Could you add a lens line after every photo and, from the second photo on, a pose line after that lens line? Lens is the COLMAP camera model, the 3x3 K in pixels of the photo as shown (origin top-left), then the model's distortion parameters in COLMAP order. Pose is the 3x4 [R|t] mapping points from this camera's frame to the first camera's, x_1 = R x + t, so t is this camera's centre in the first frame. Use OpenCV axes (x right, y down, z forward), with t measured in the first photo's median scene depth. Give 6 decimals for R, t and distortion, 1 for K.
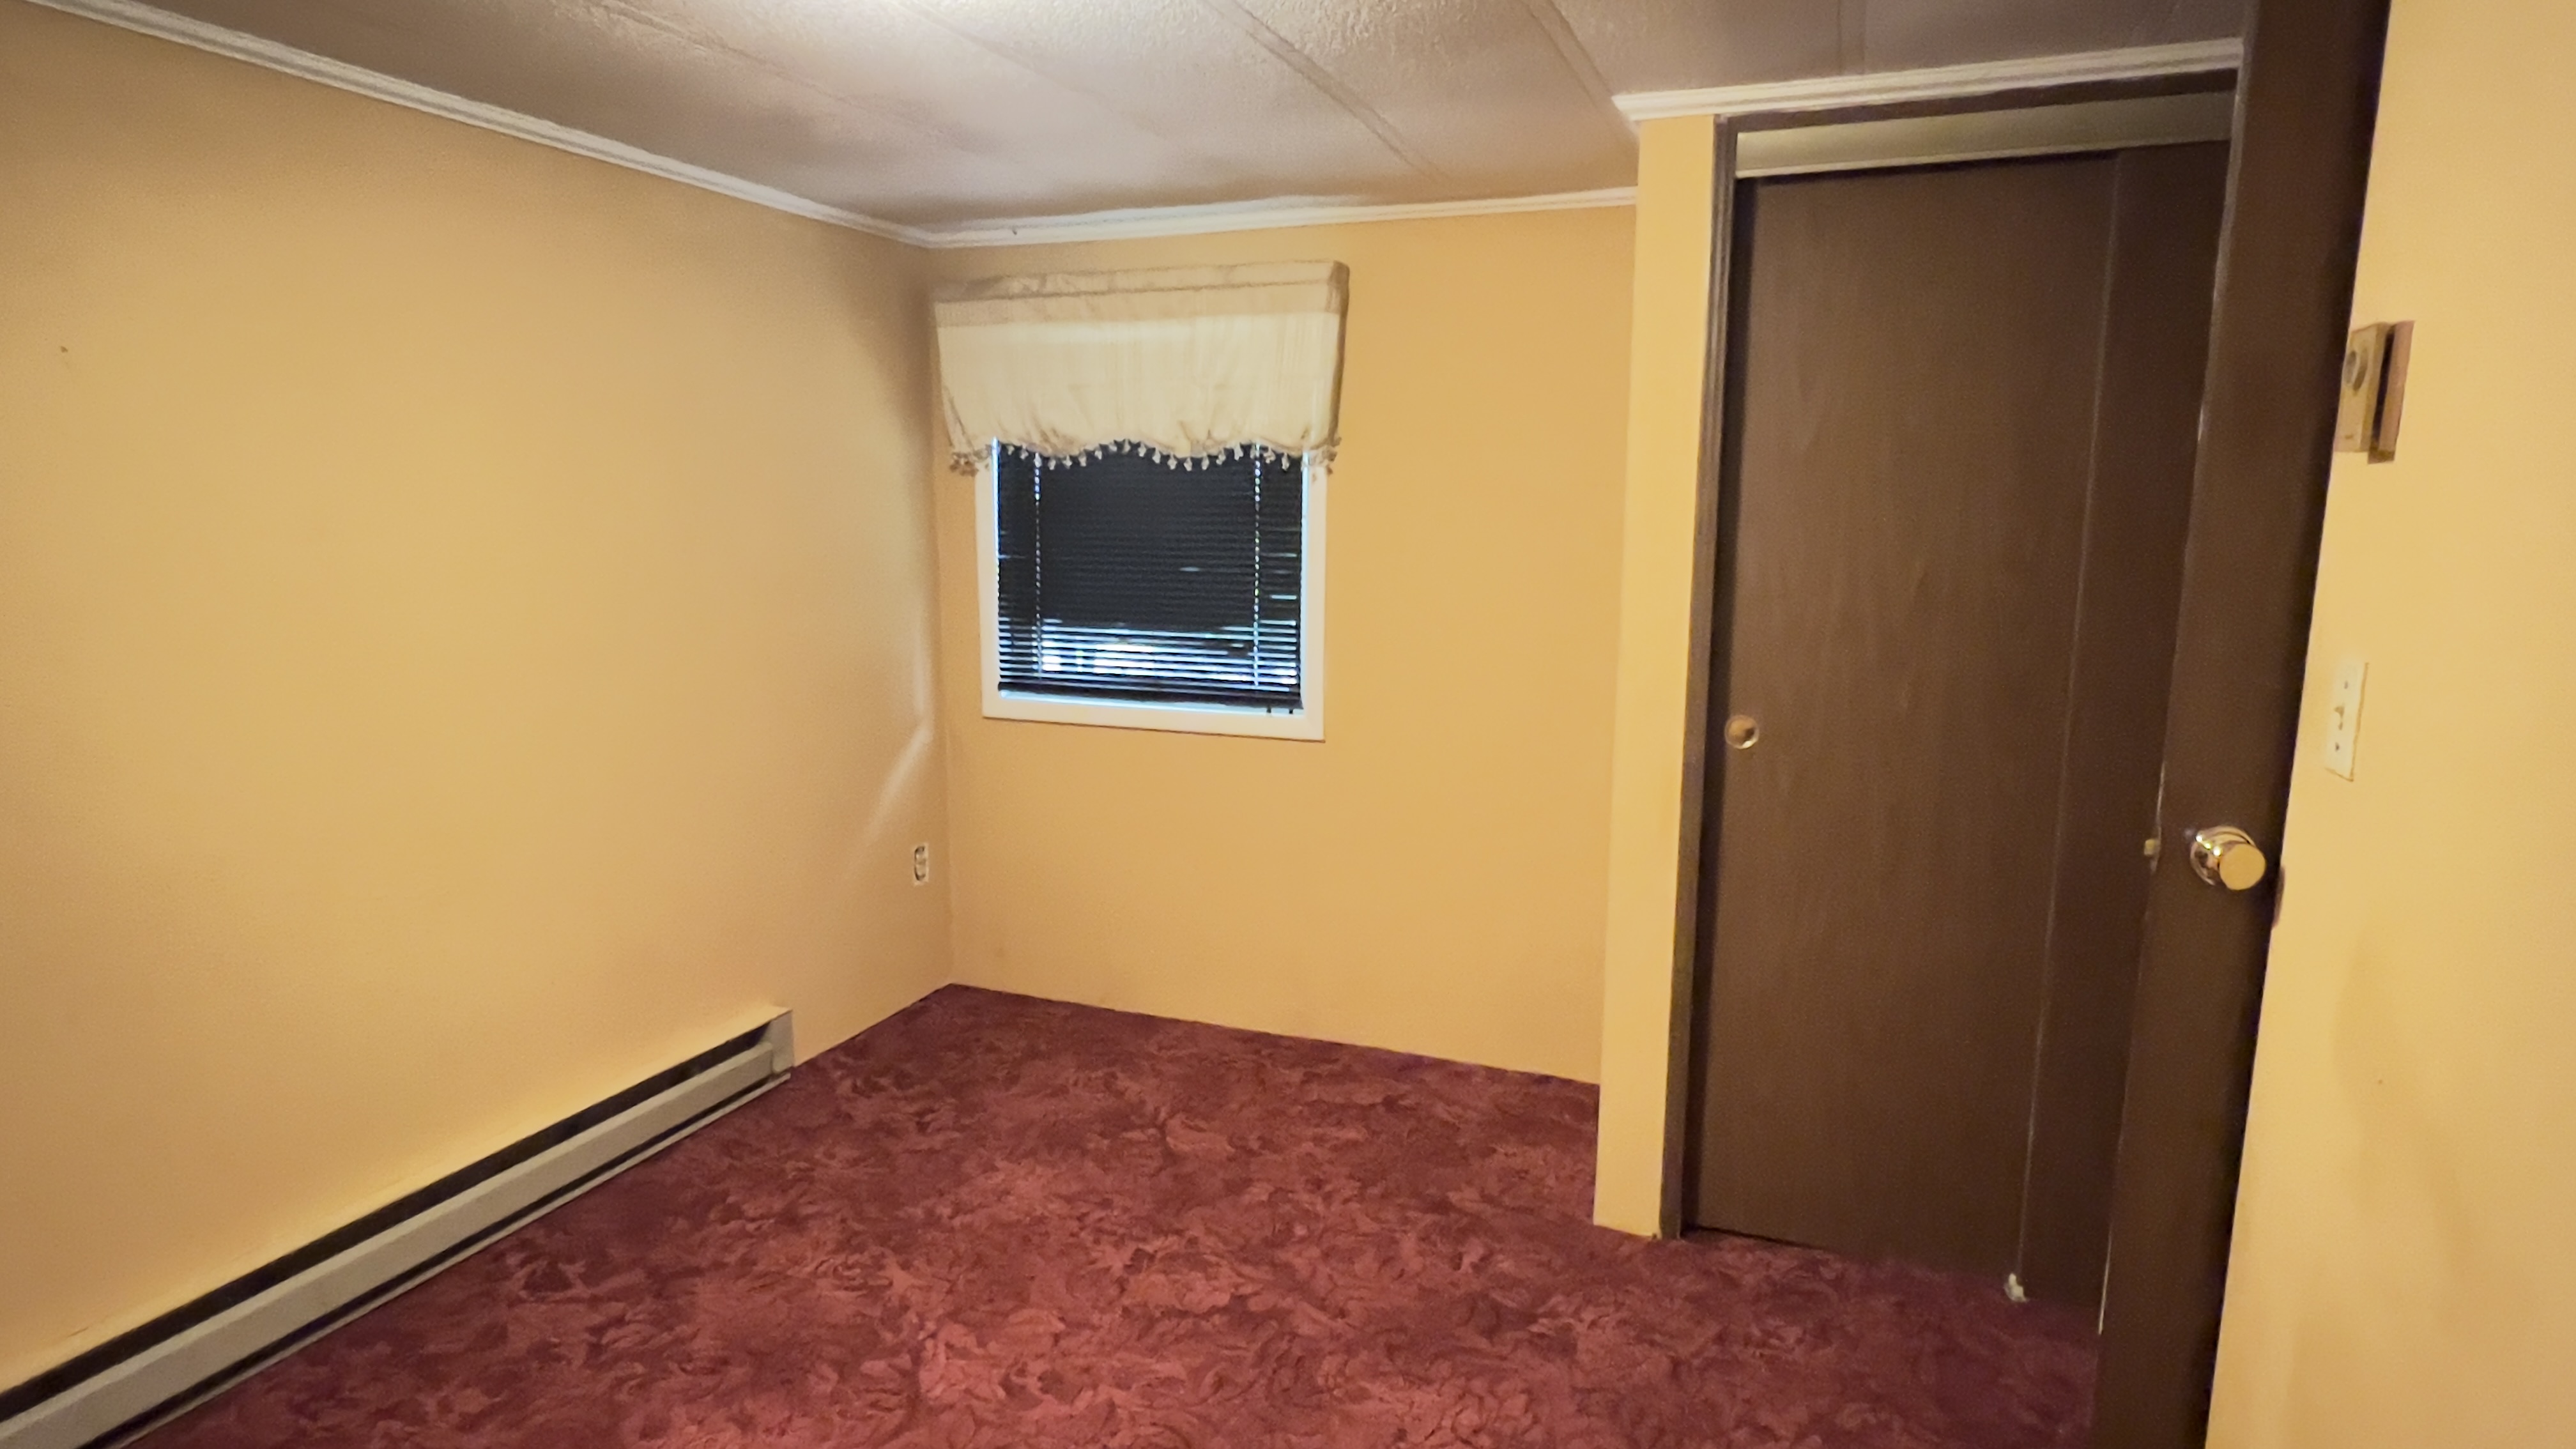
lens RADIAL K [[1409.6, 0, 1285.9], [0, 1409.6, 734.6], [0, 0, 1]] dist [0.002733, 0.000311]
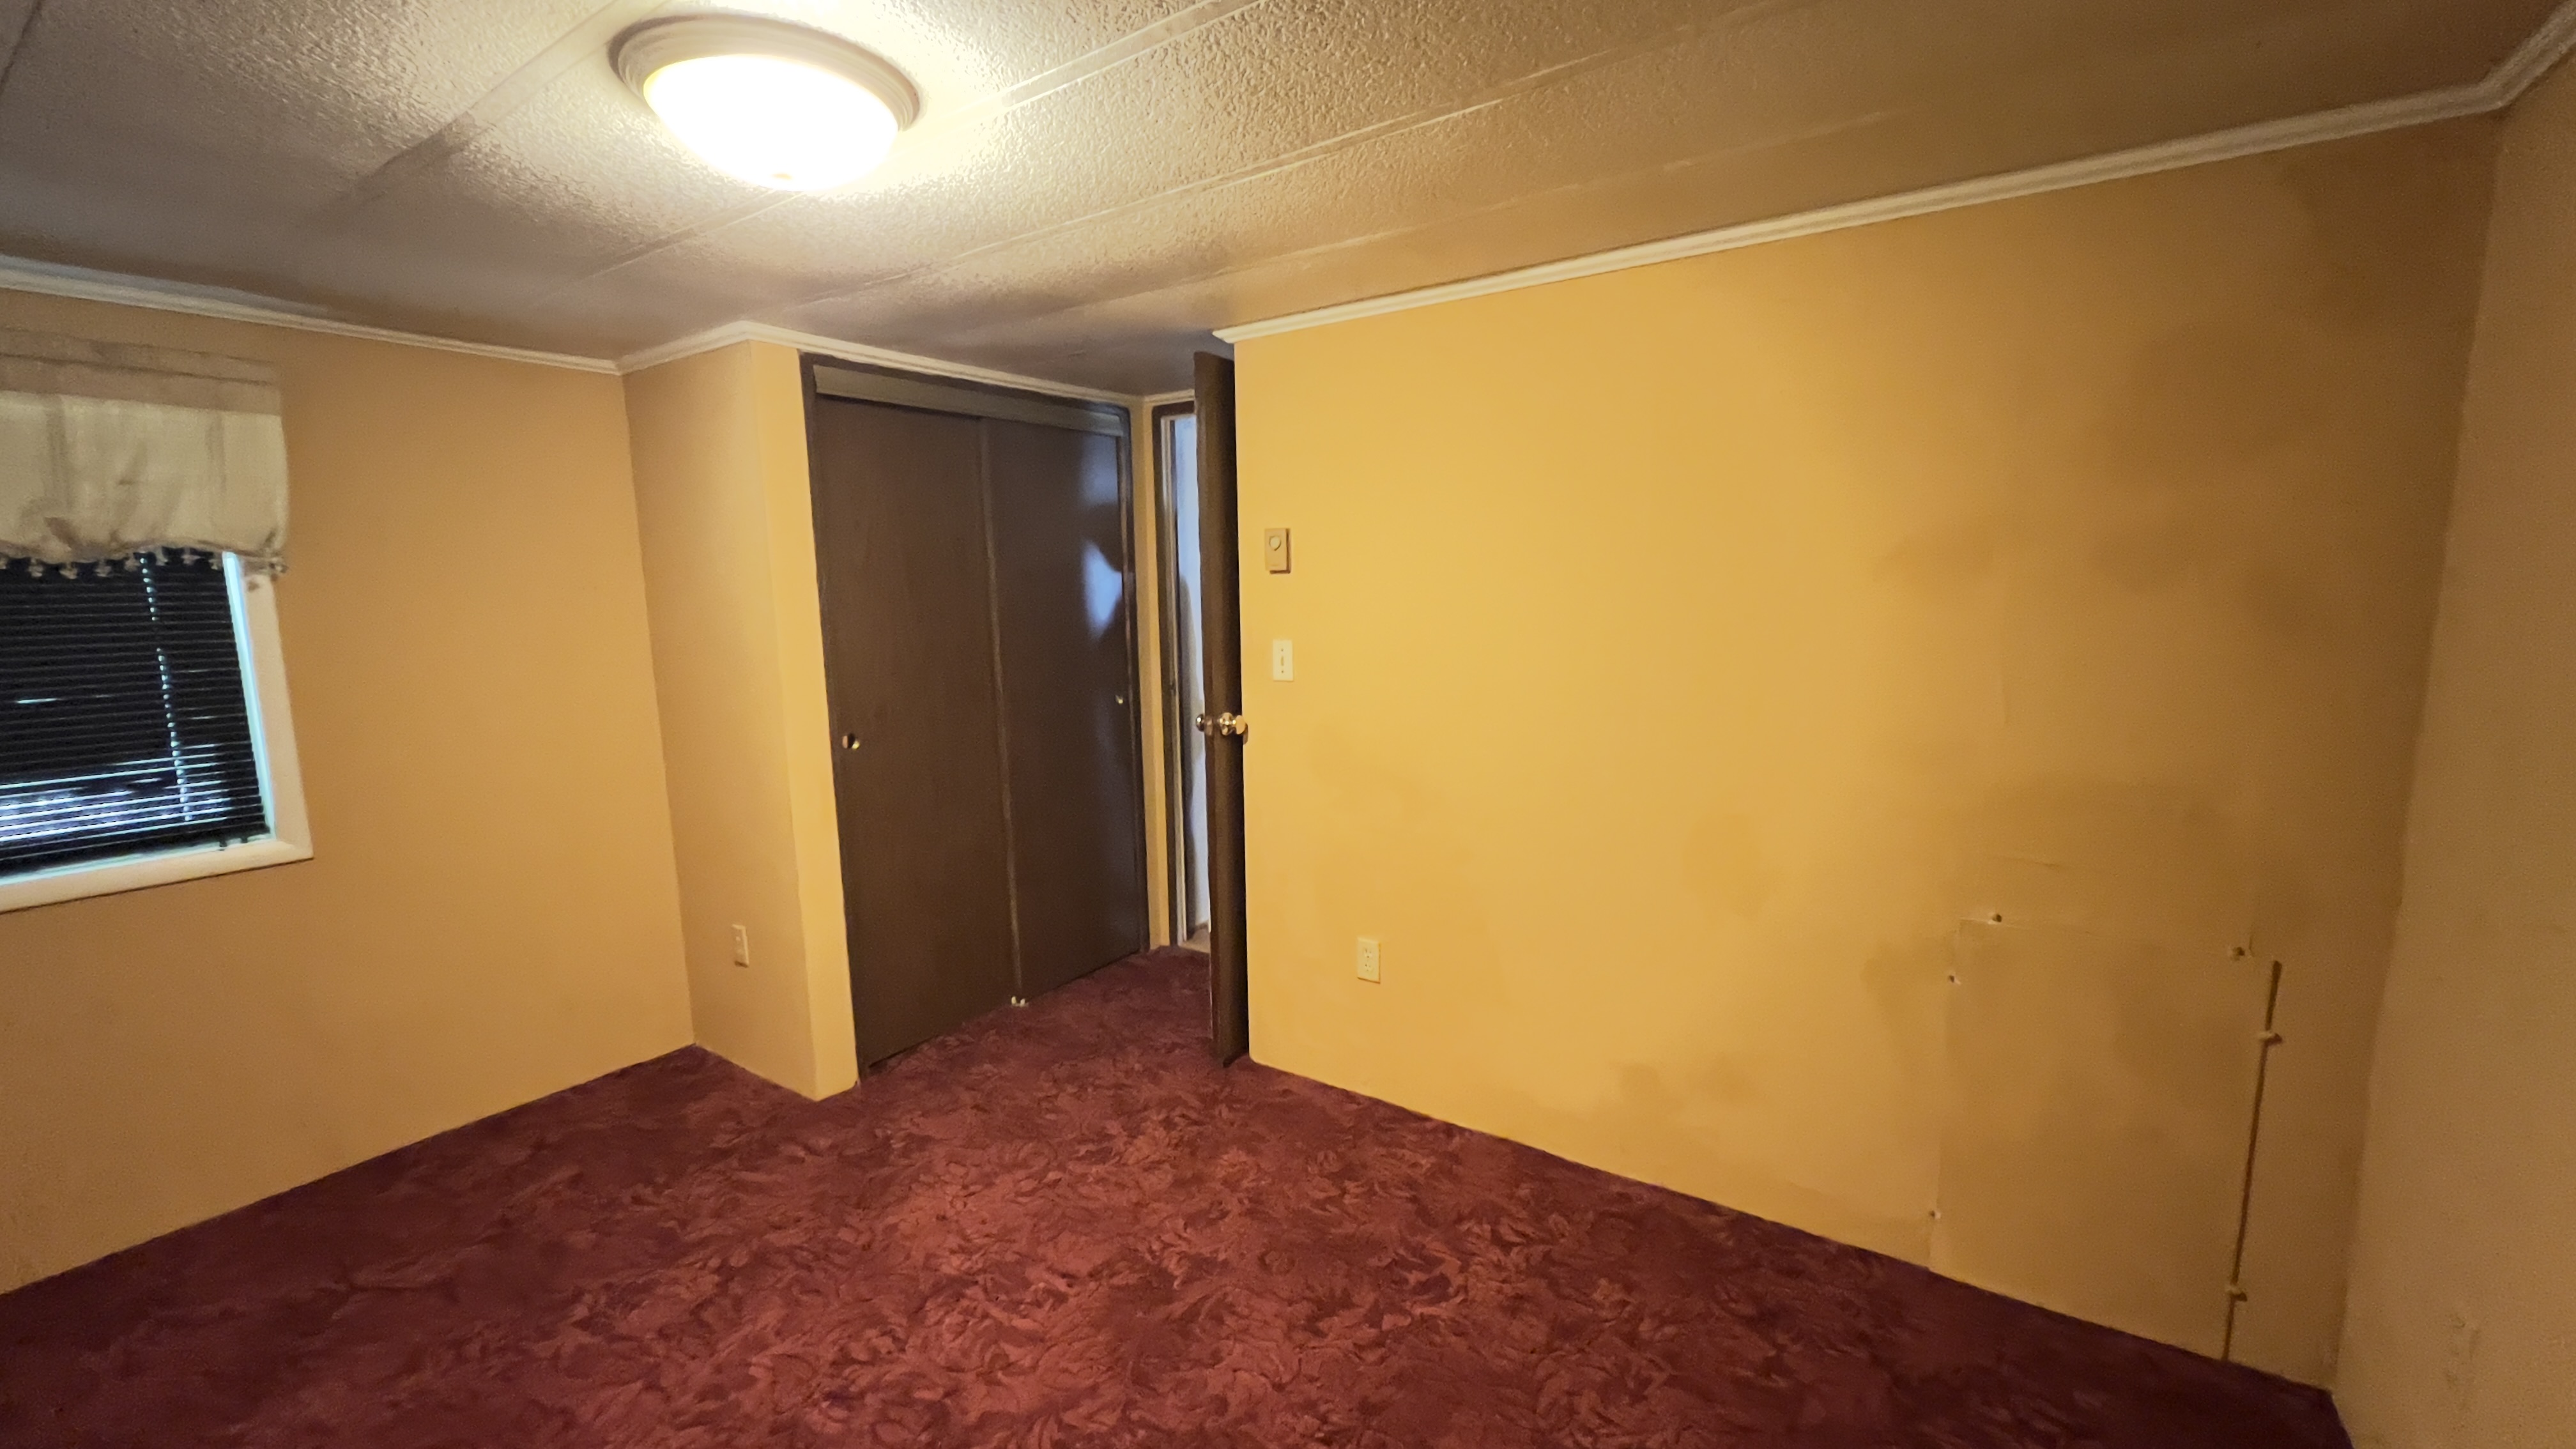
lens RADIAL K [[1034.7, 0, 1276.3], [0, 1034.7, 723.3], [0, 0, 1]] dist [-0.001619, 0.000029]
pose [[0.226500, -0.140311, 0.963852, -0.527479], [0.180195, 0.978524, 0.100102, -0.040263], [-0.957198, 0.151008, 0.246919, 0.200130]]
